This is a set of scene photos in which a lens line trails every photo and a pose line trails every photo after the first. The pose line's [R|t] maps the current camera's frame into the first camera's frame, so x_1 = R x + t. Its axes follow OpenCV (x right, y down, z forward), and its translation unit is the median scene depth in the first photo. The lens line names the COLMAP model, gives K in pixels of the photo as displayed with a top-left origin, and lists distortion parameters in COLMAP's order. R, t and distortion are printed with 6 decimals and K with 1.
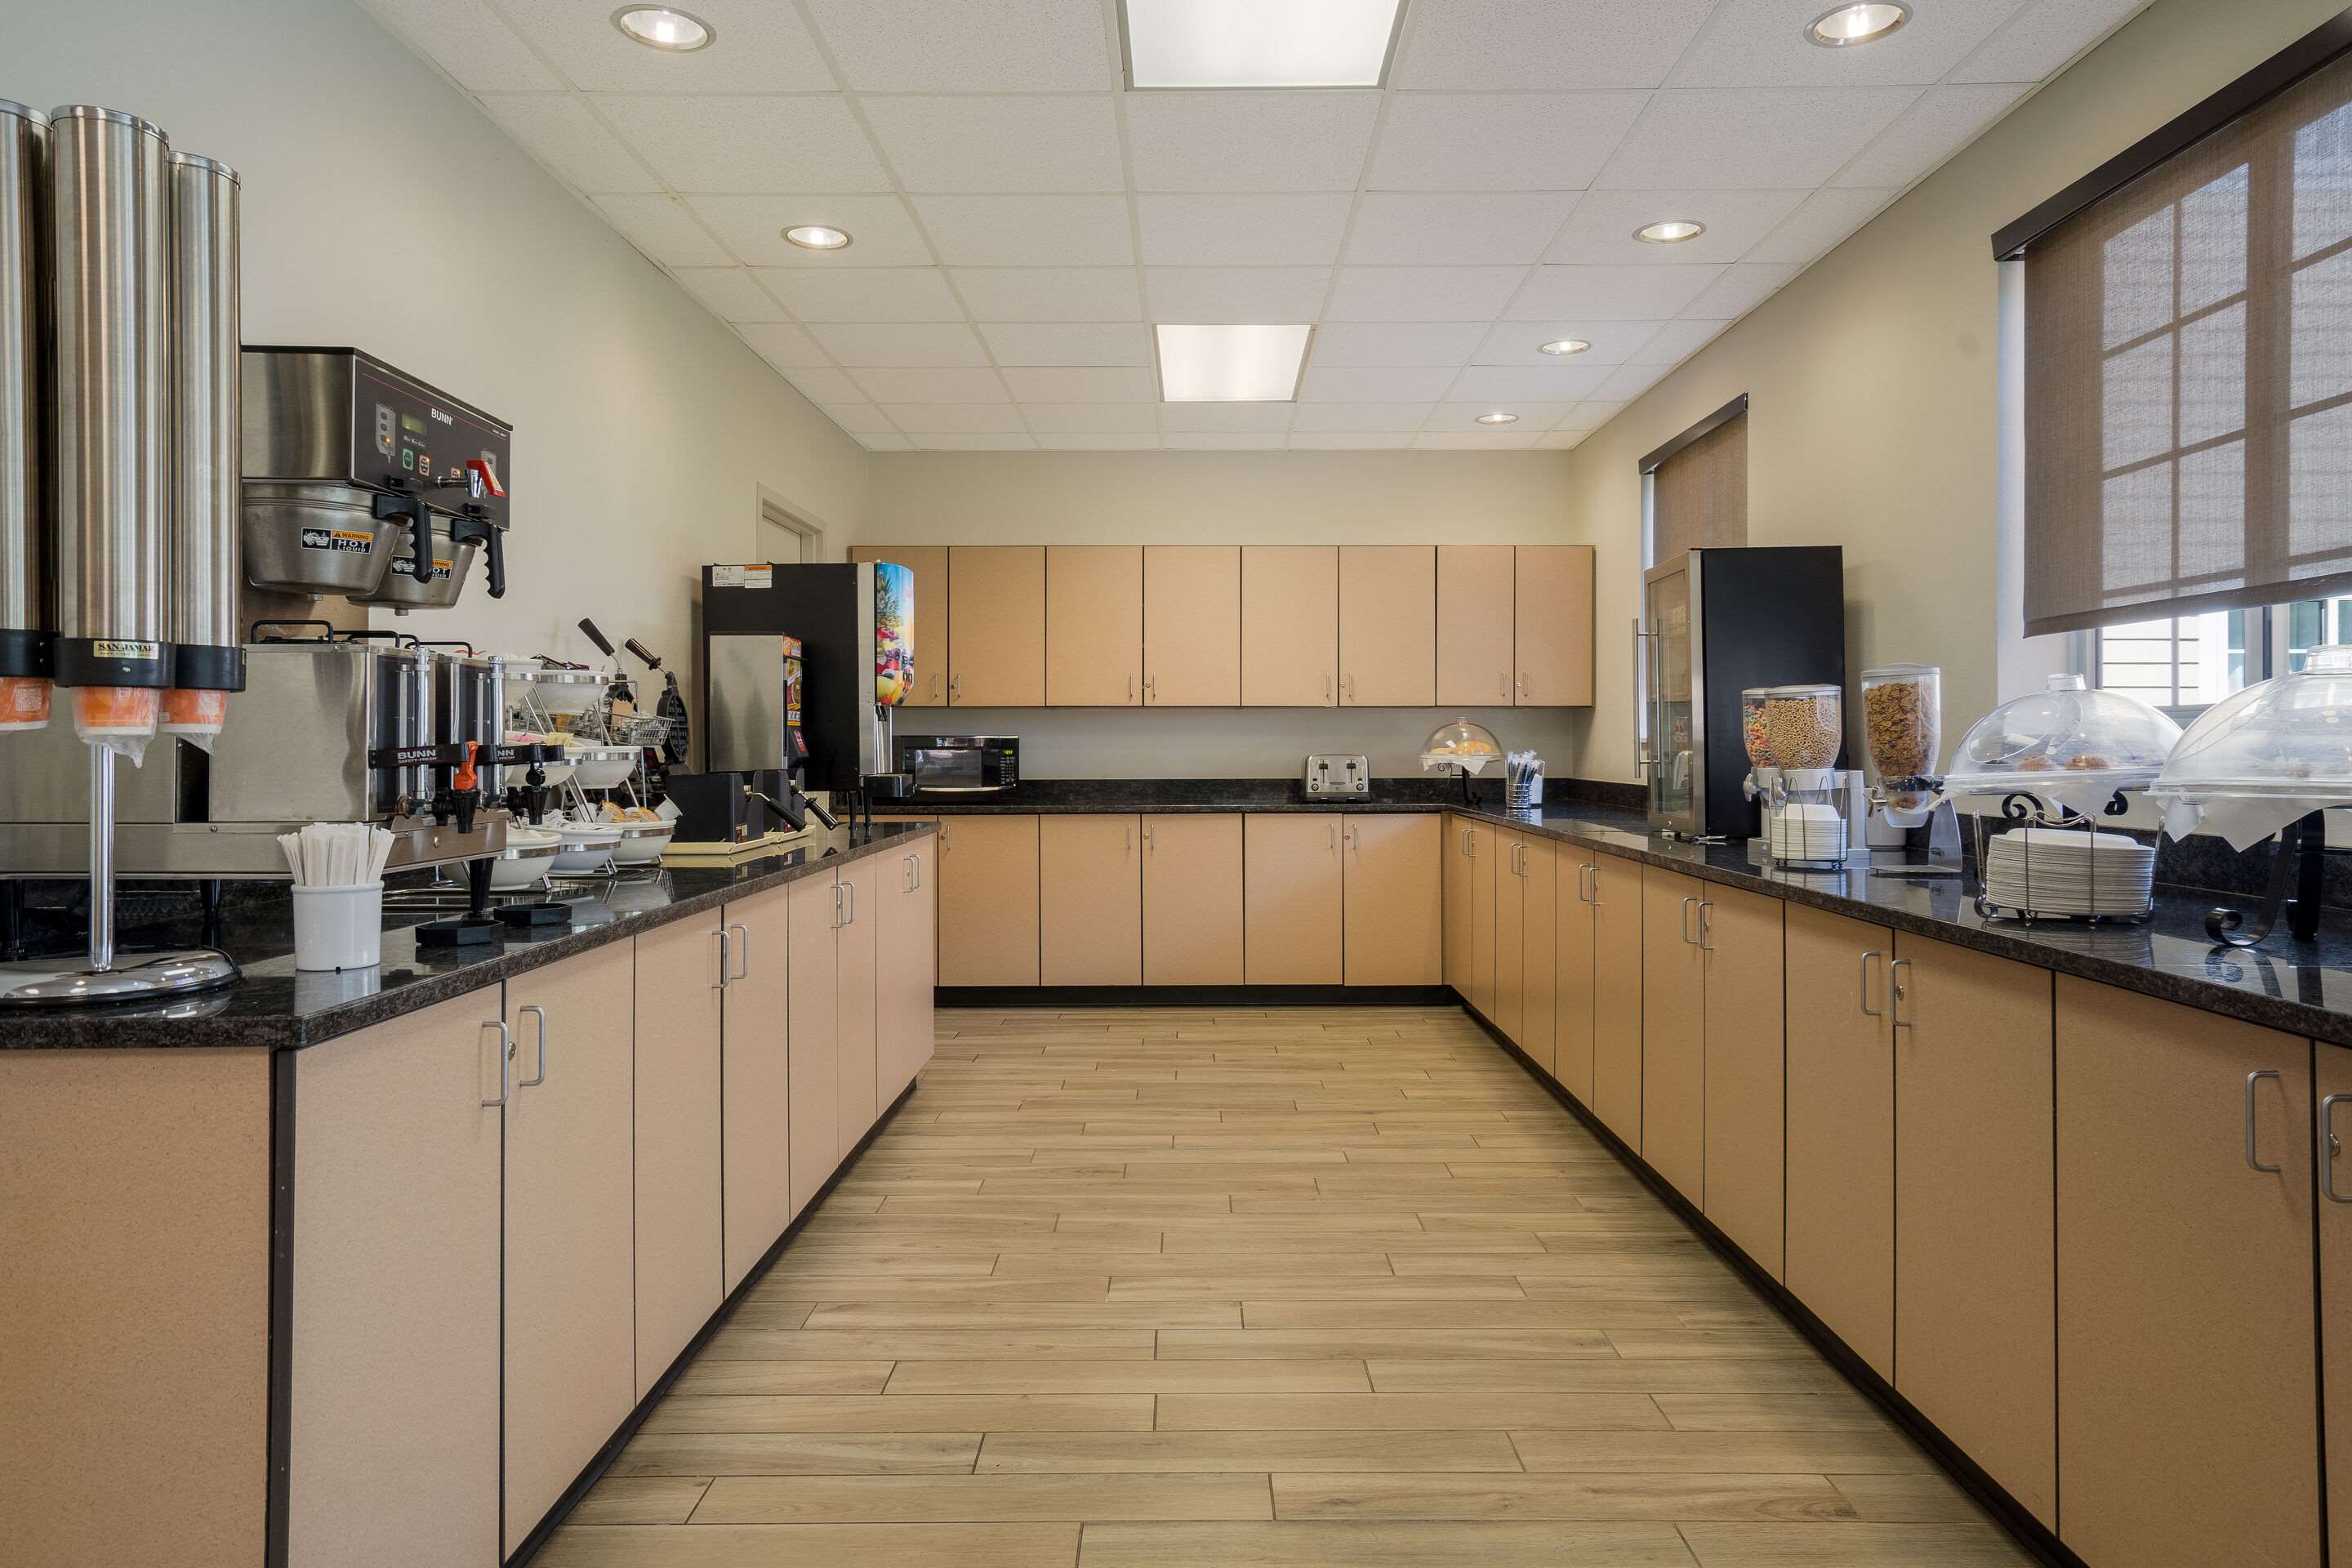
lens RADIAL K [[1475.7, 0, 1181.2], [0, 1475.7, 737.9], [0, 0, 1]] dist [0.028900, 0.000454]
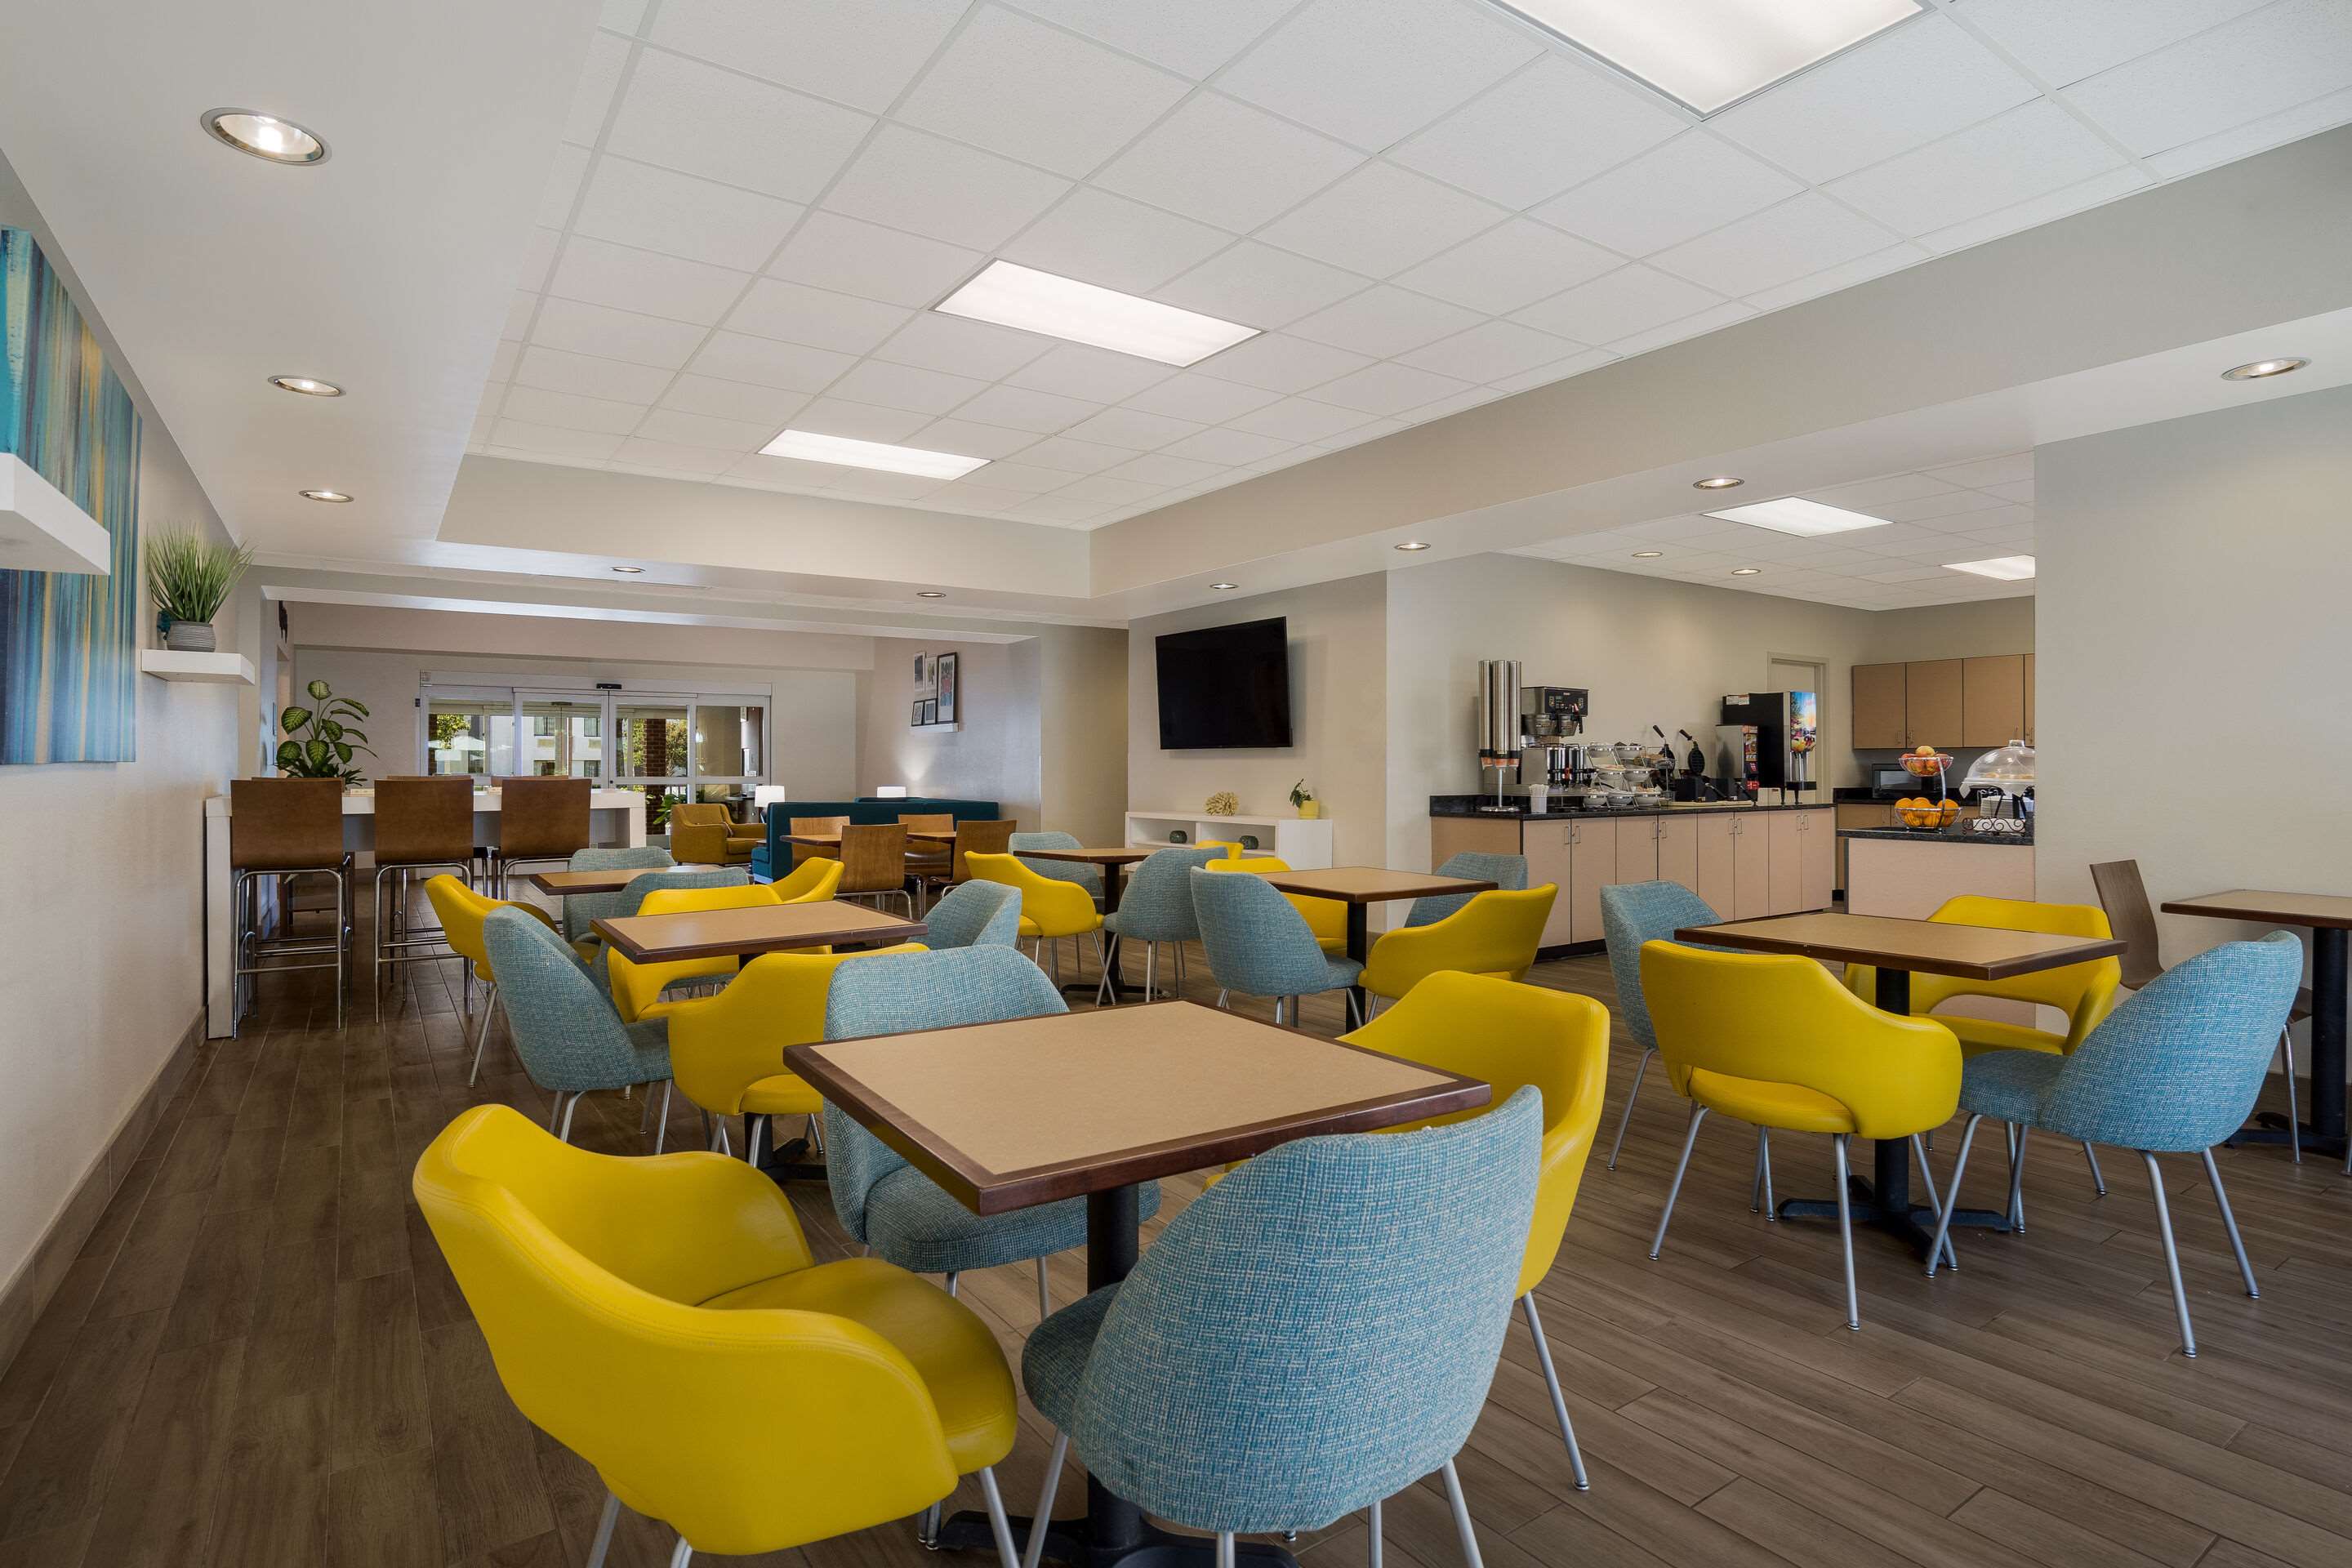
lens RADIAL K [[1174.5, 0, 1177.7], [0, 1174.5, 757.5], [0, 0, 1]] dist [-0.000033, 0.000165]
pose [[0.568876, -0.009740, -0.822366, 1.603779], [0.005804, 0.999953, -0.007828, -0.007946], [0.822403, -0.000320, 0.568906, -1.807493]]
